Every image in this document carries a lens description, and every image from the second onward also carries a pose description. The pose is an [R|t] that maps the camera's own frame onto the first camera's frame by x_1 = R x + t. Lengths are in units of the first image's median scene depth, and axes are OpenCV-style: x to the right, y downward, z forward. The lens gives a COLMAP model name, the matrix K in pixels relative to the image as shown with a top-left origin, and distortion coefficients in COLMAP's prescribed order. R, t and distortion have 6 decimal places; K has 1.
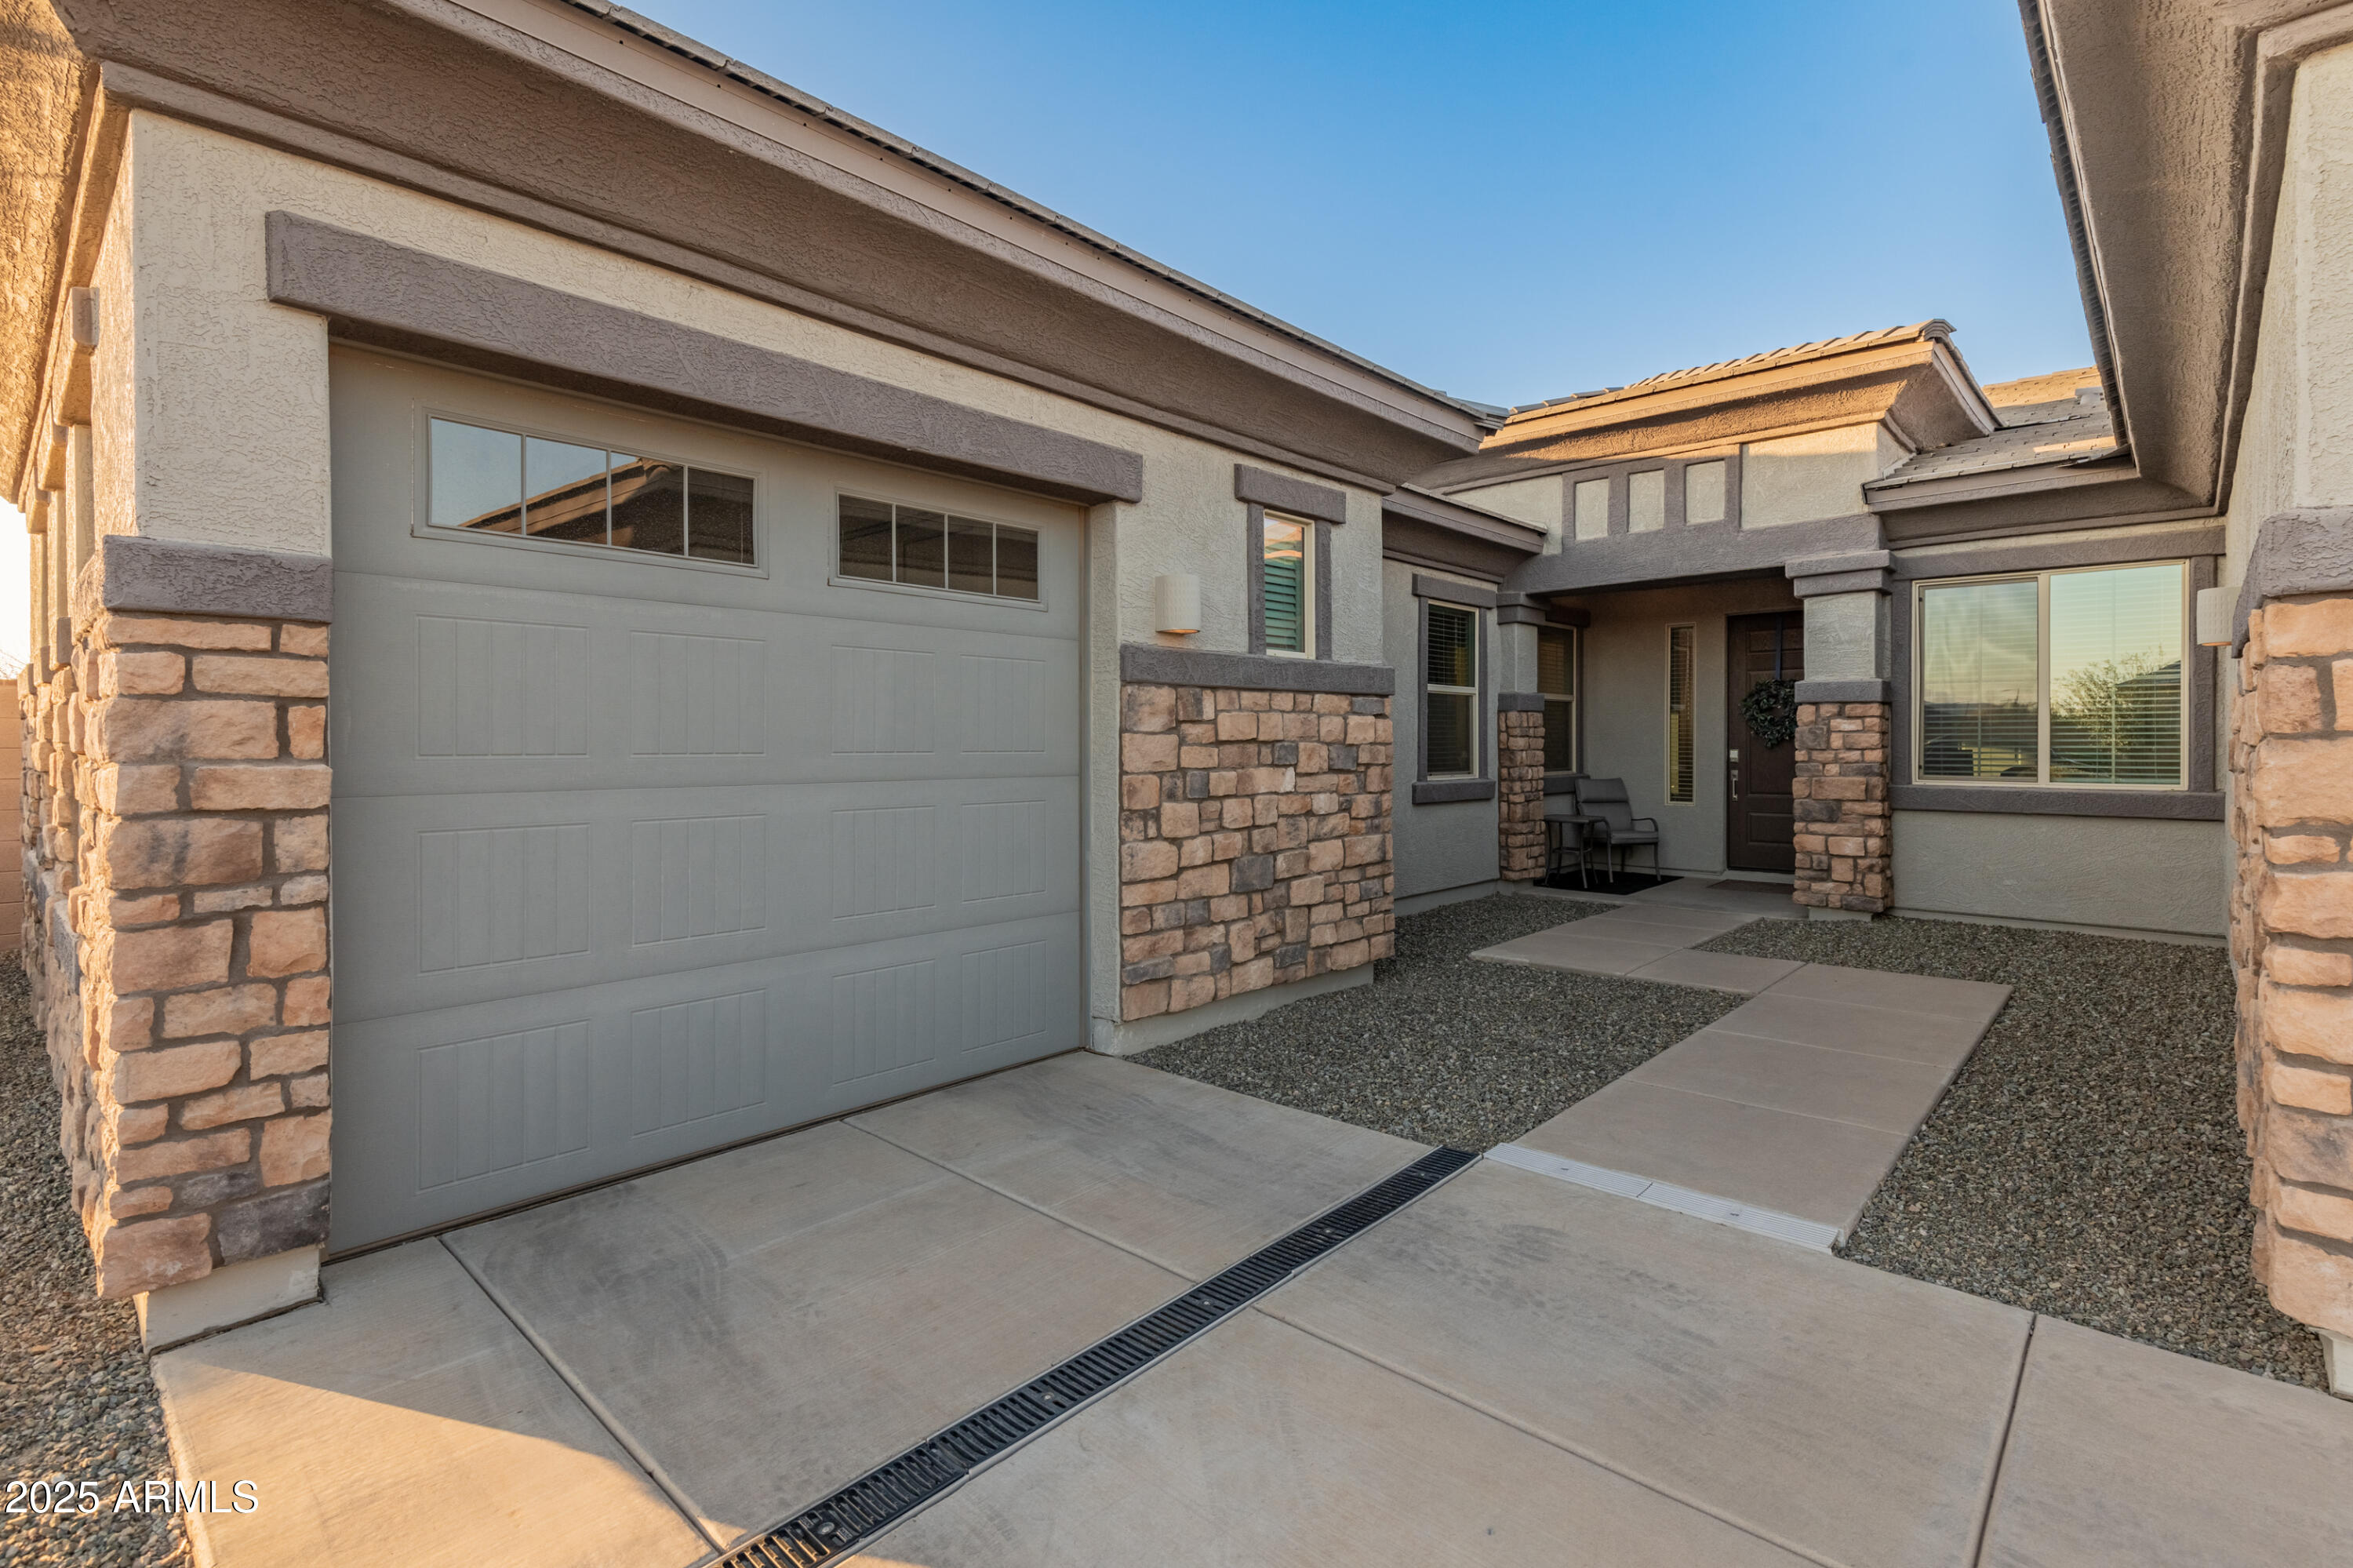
lens RADIAL K [[1090.4, 0, 1172.0], [0, 1090.4, 770.9], [0, 0, 1]] dist [-0.013477, 0.000285]
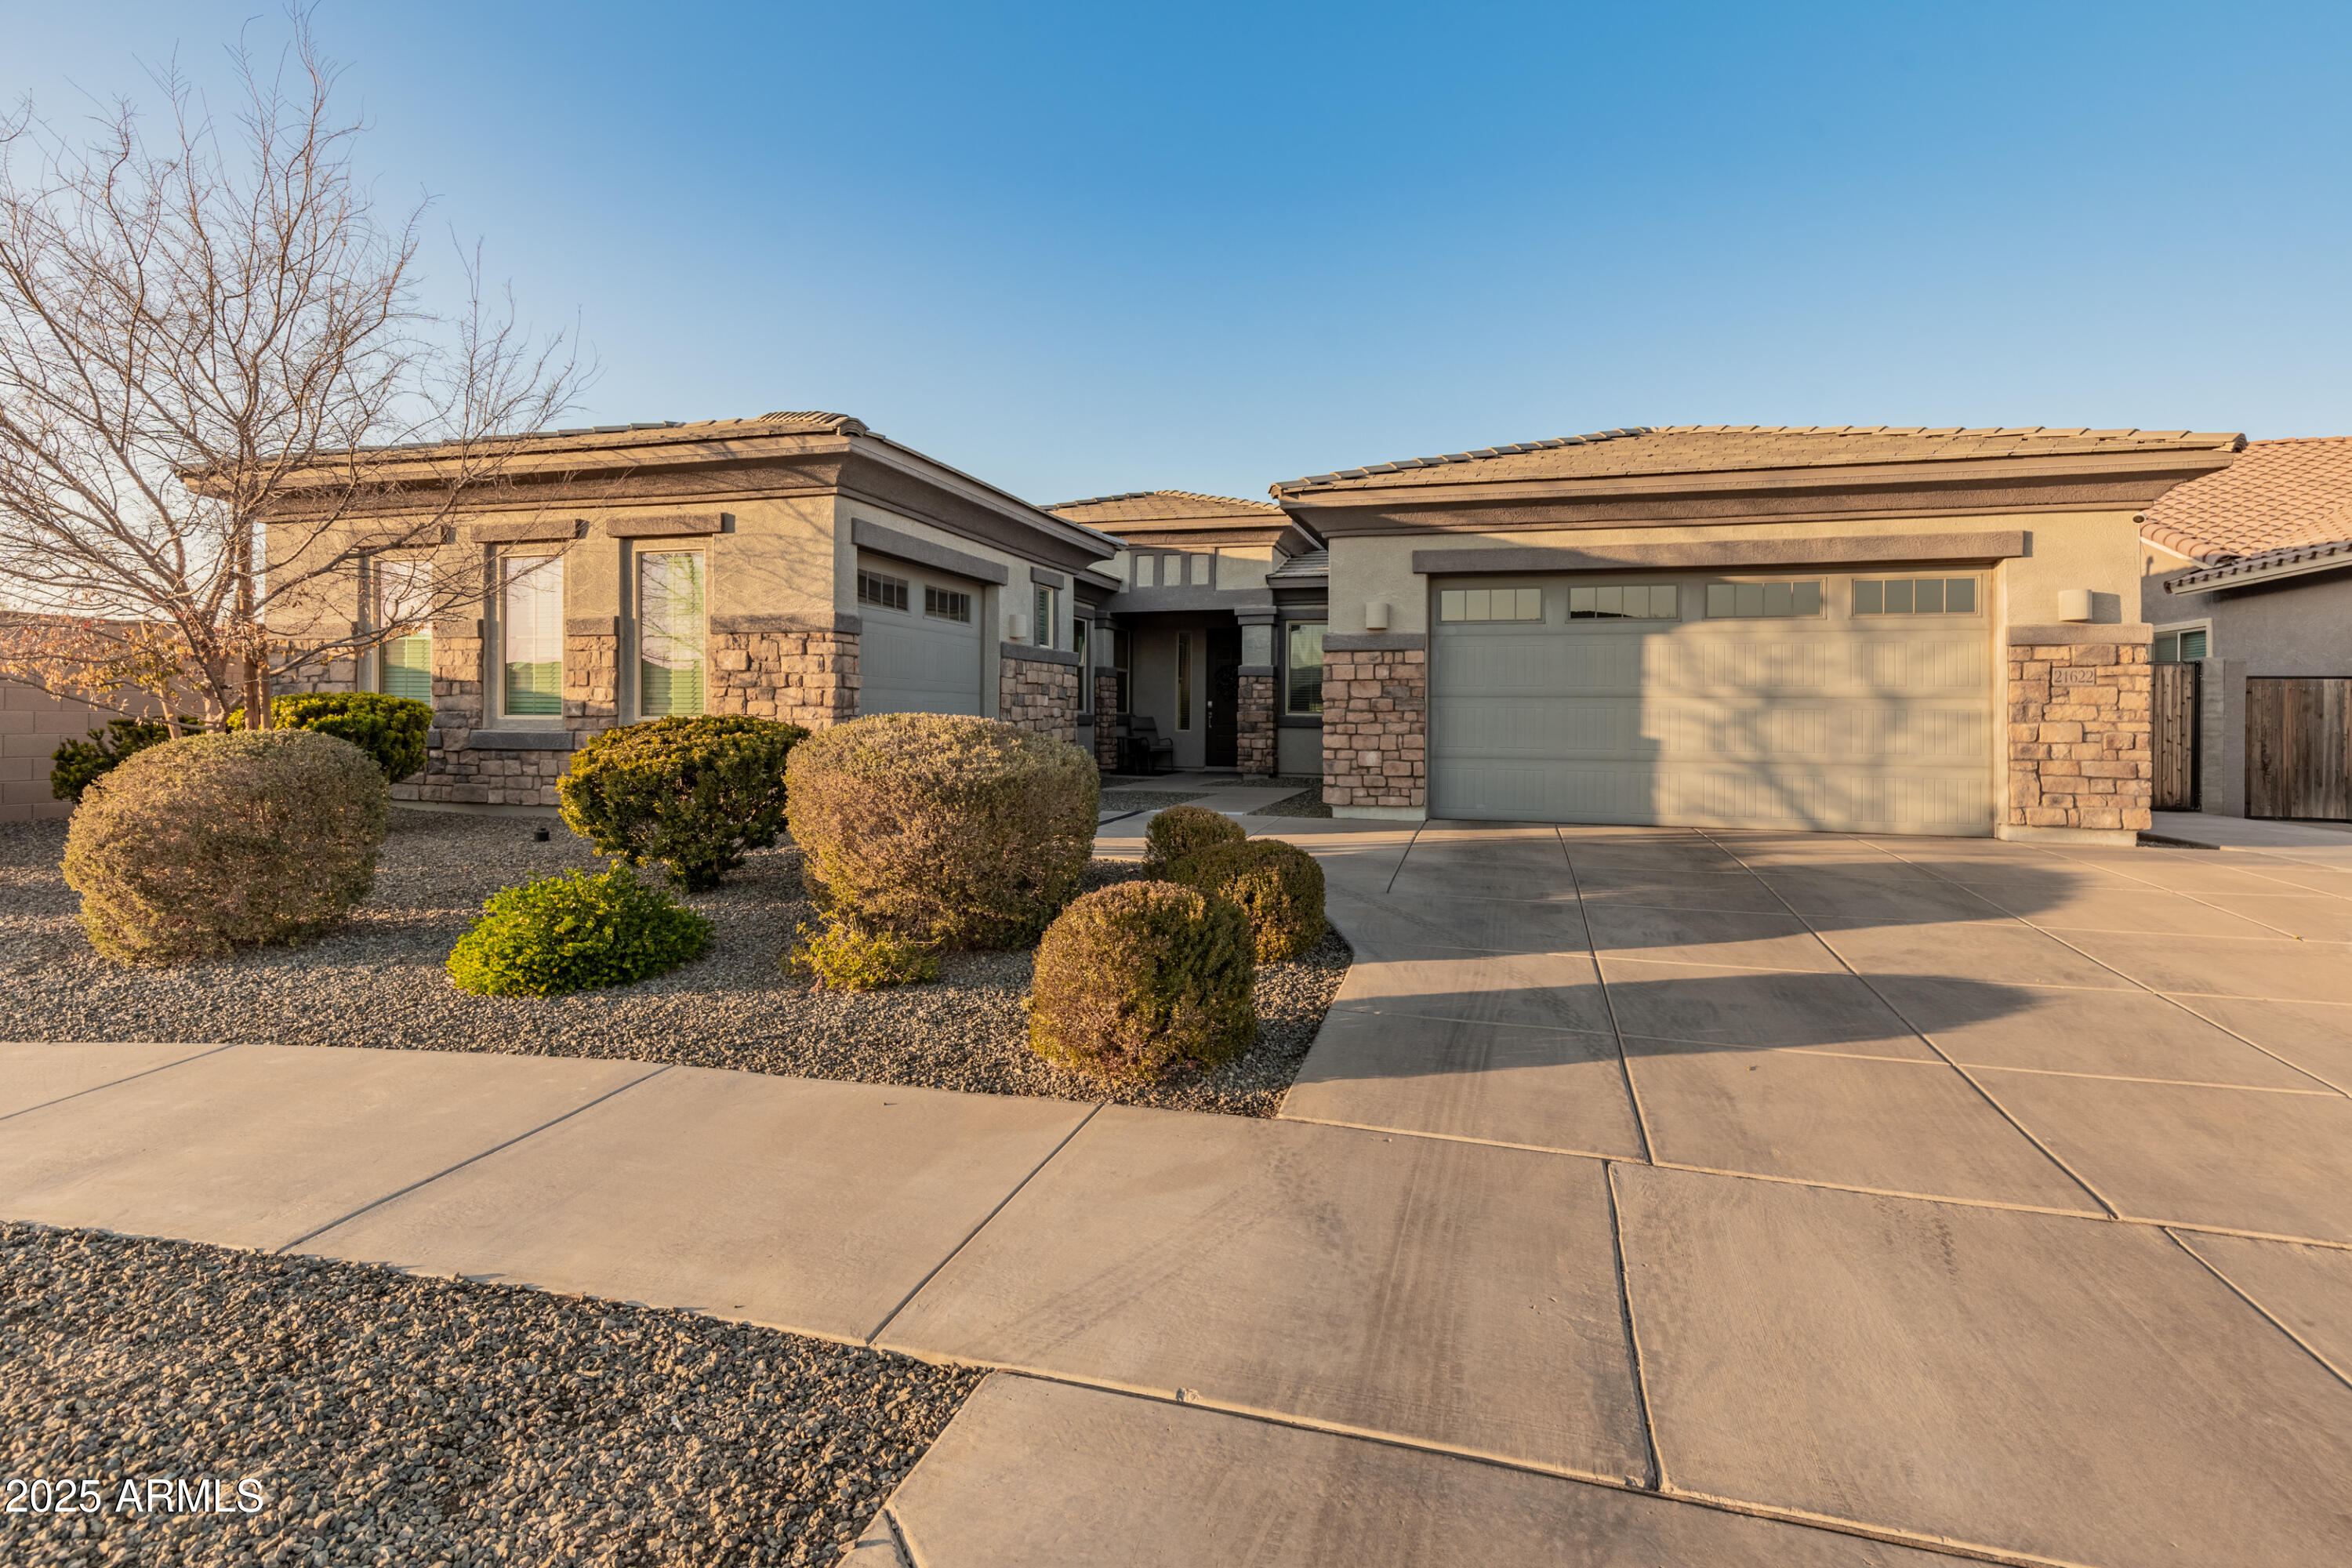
lens RADIAL K [[1106.3, 0, 1176.7], [0, 1106.3, 722.9], [0, 0, 1]] dist [0.000909, -0.000137]
pose [[0.896068, 0.011109, 0.443779, -0.487975], [-0.003314, 0.999826, -0.018336, 0.069118], [-0.443905, 0.014960, 0.895949, -0.876458]]
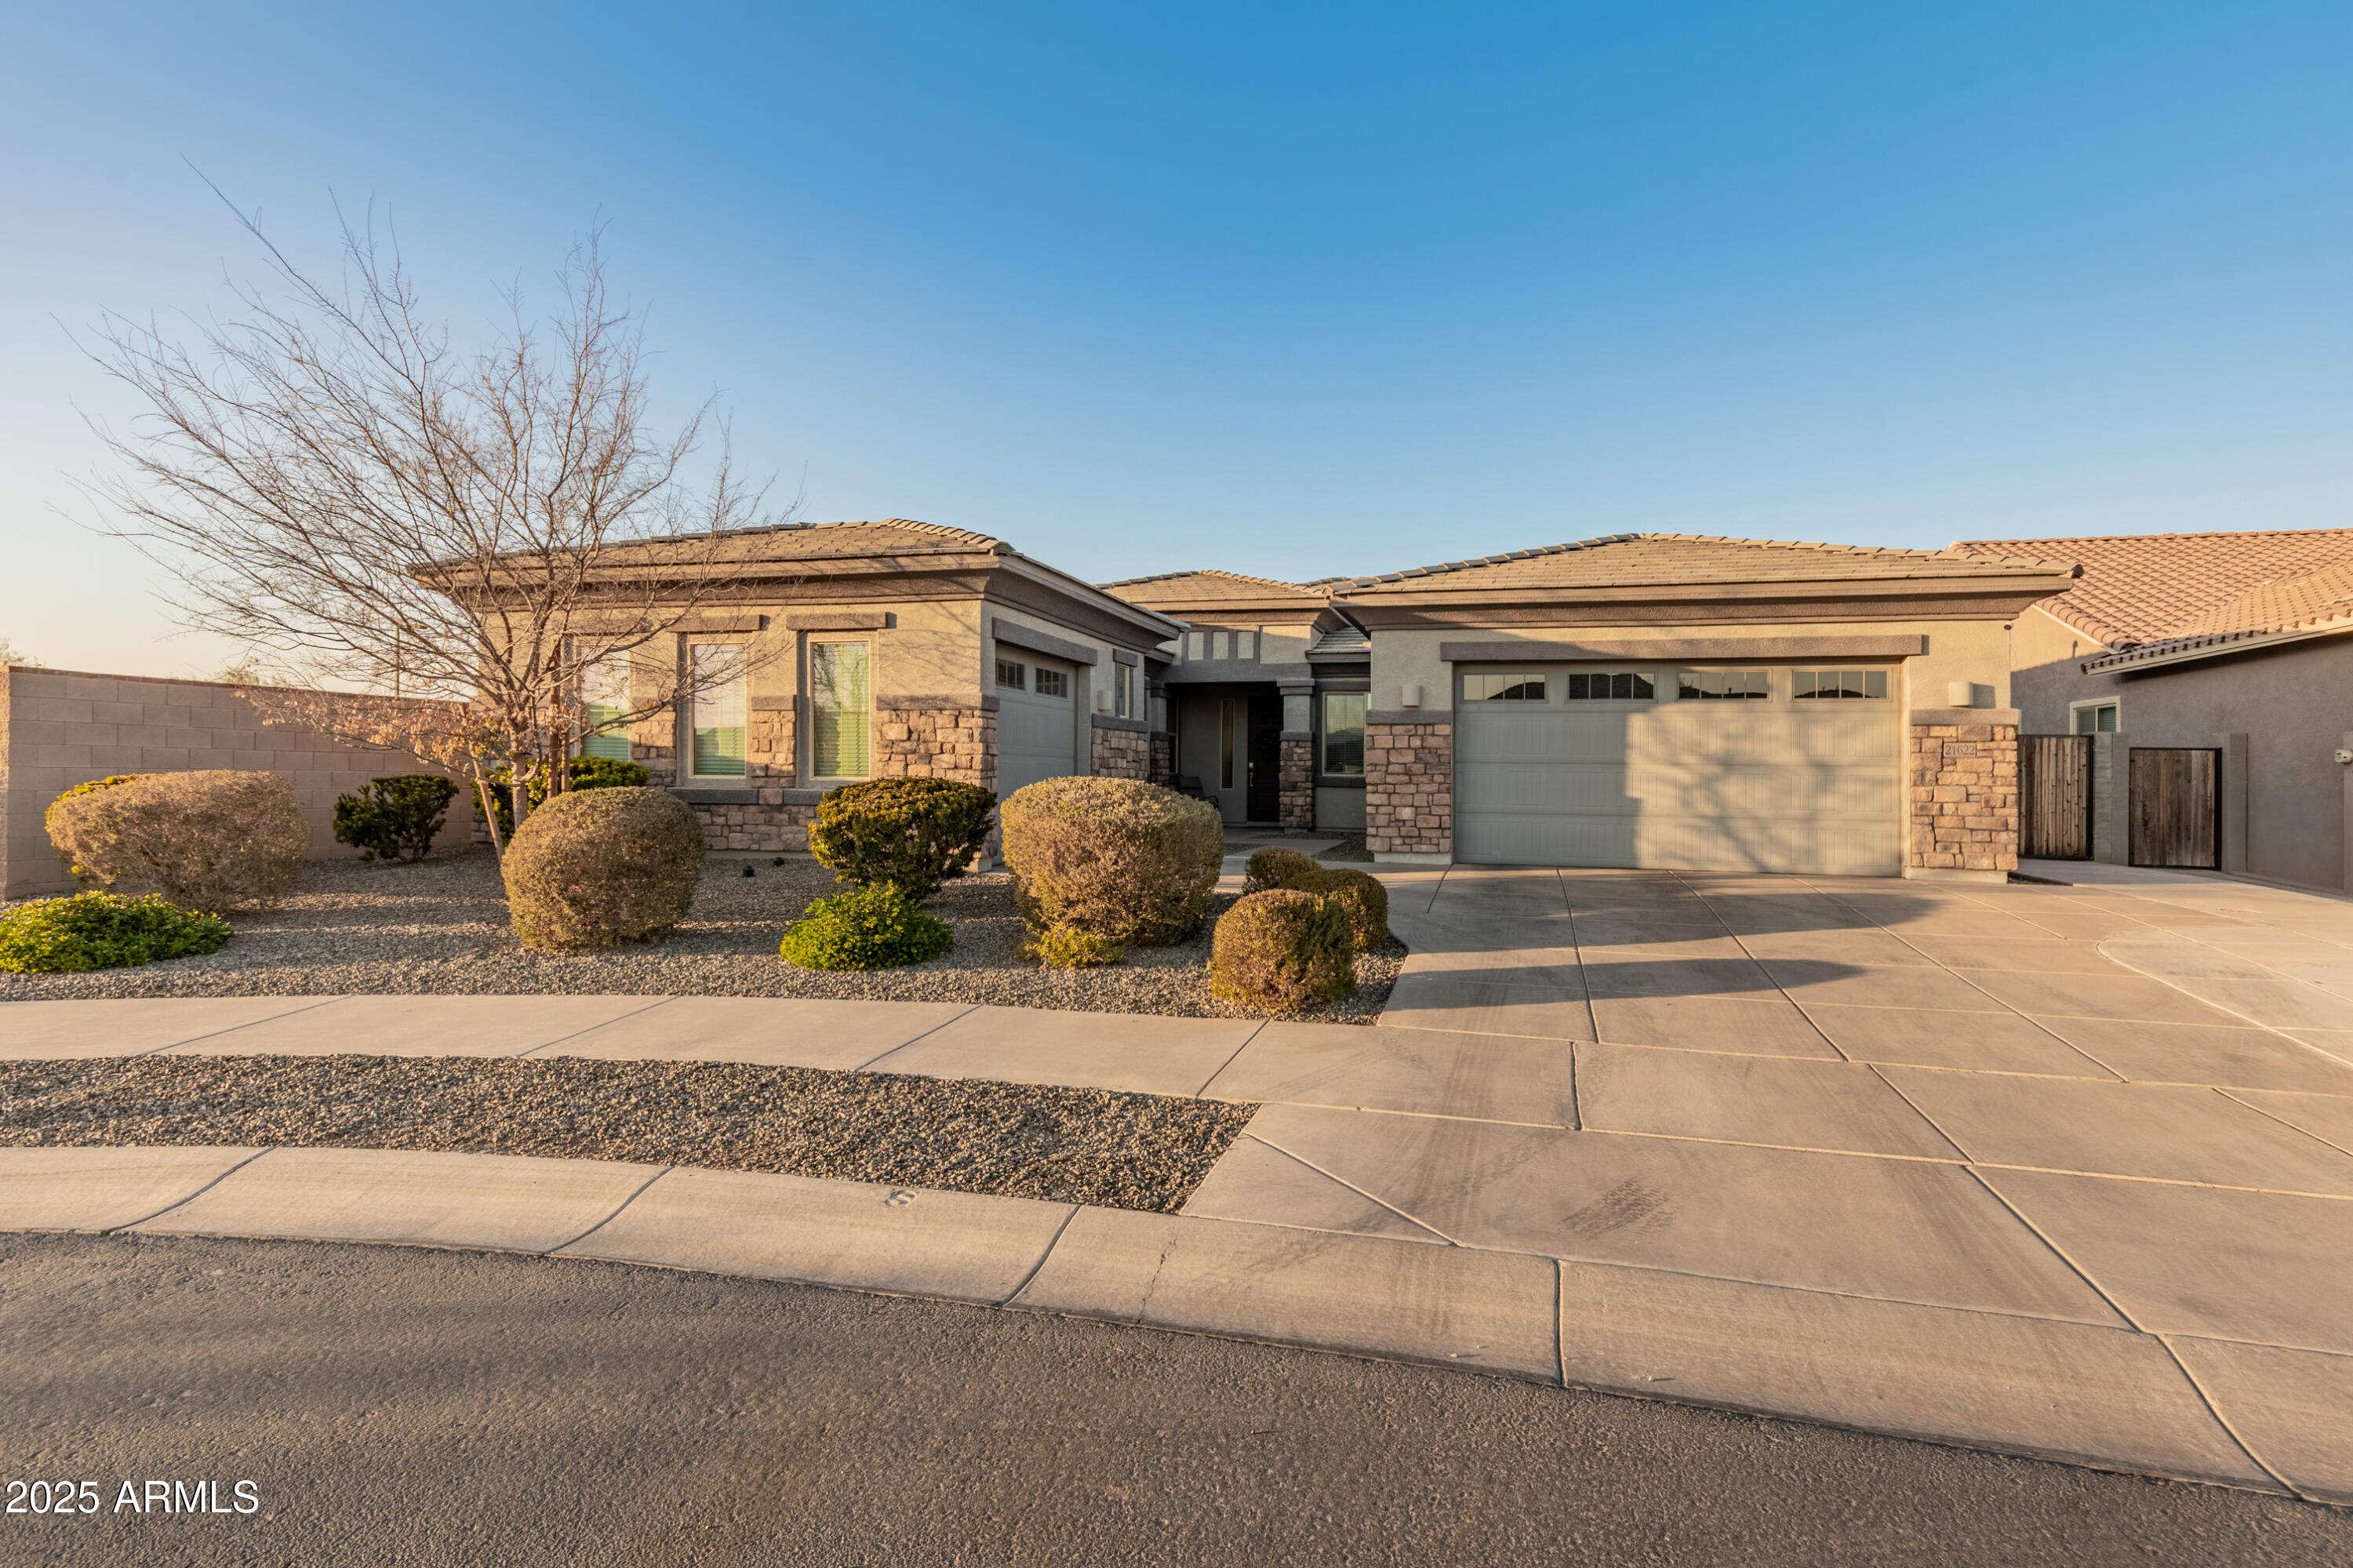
lens RADIAL K [[1139.5, 0, 1207.1], [0, 1139.5, 757.2], [0, 0, 1]] dist [-0.001207, -0.000173]
pose [[0.886161, 0.024087, 0.462751, -0.720332], [-0.006893, 0.999223, -0.038811, 0.071536], [-0.463326, 0.031203, 0.885639, -1.131731]]
